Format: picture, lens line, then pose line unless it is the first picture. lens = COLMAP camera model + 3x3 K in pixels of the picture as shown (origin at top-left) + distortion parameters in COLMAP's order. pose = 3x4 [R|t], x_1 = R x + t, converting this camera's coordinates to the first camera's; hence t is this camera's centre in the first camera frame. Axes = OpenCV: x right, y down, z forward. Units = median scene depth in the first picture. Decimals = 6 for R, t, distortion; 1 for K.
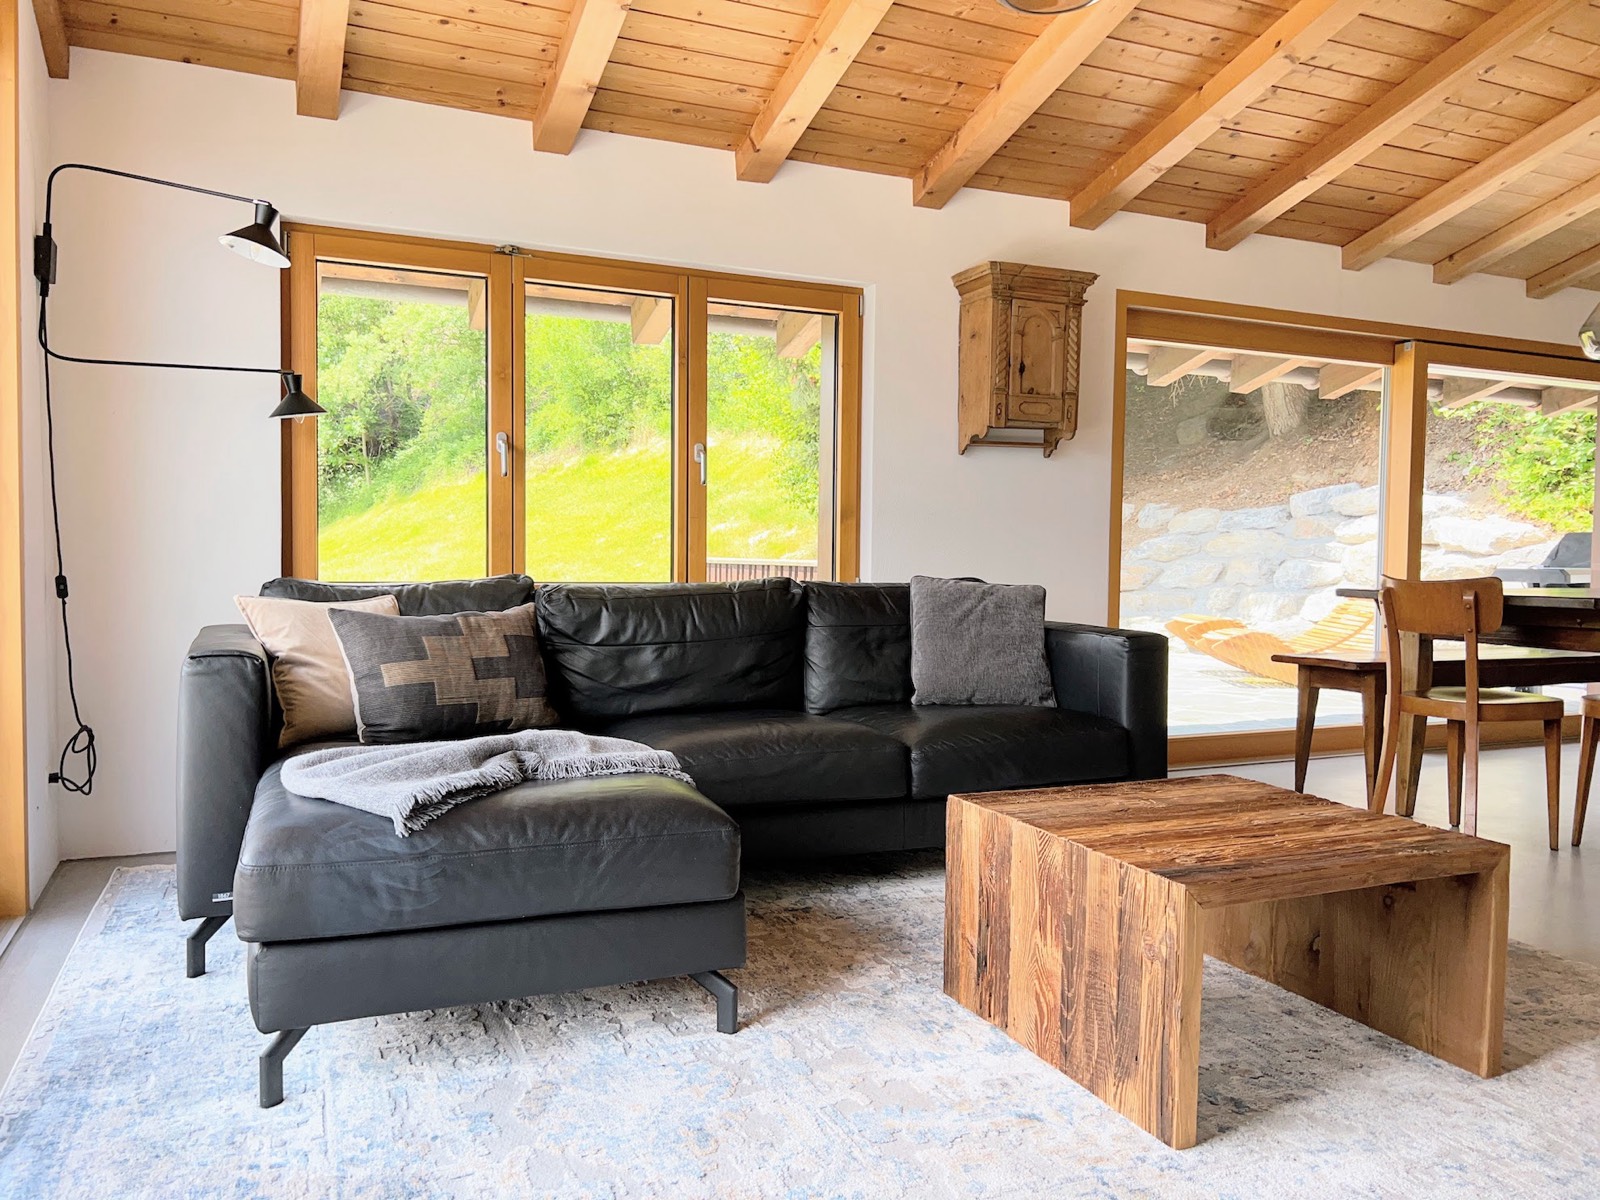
lens RADIAL K [[1190.8, 0, 800.0], [0, 1190.8, 600.0], [0, 0, 1]] dist [0.197840, -0.307998]
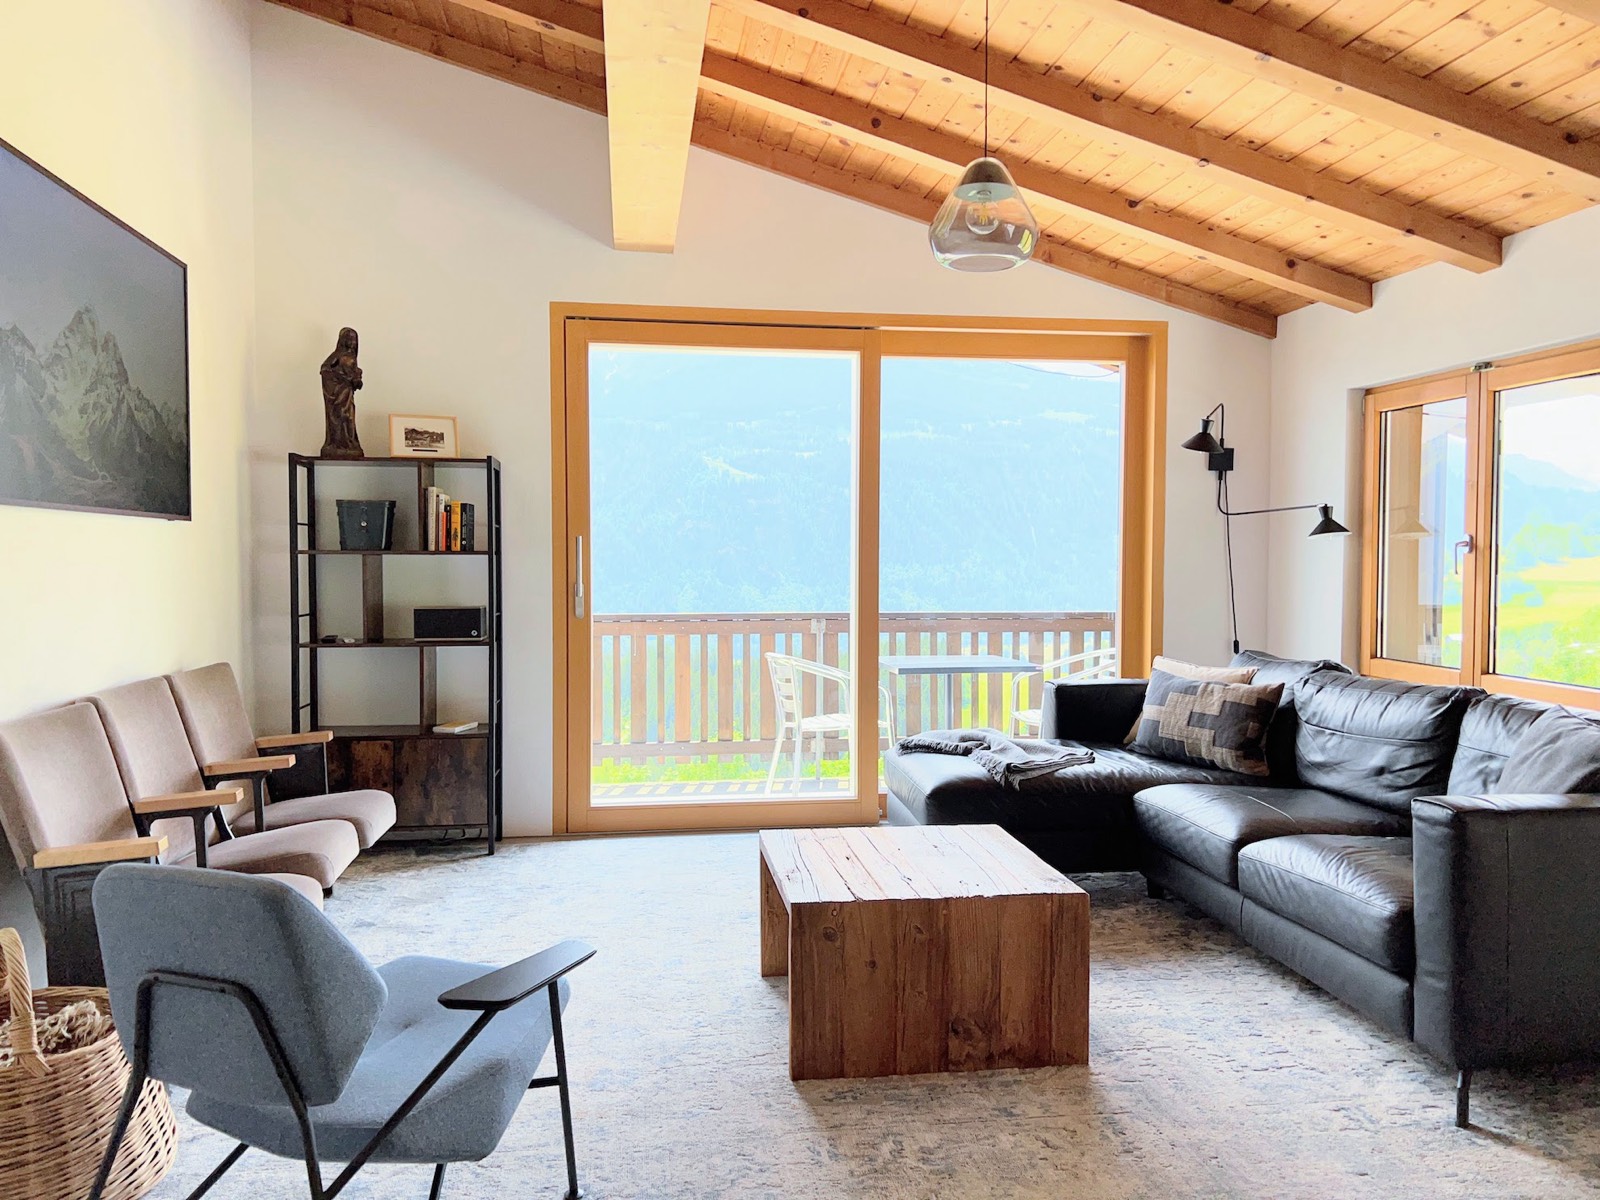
lens RADIAL K [[1190.8, 0, 800.0], [0, 1190.8, 600.0], [0, 0, 1]] dist [0.197840, -0.307998]
pose [[-0.272332, 0.021648, -0.961960, 1.235399], [-0.039748, 0.998640, 0.033726, -0.113942], [0.961382, 0.047421, -0.271102, 0.911437]]
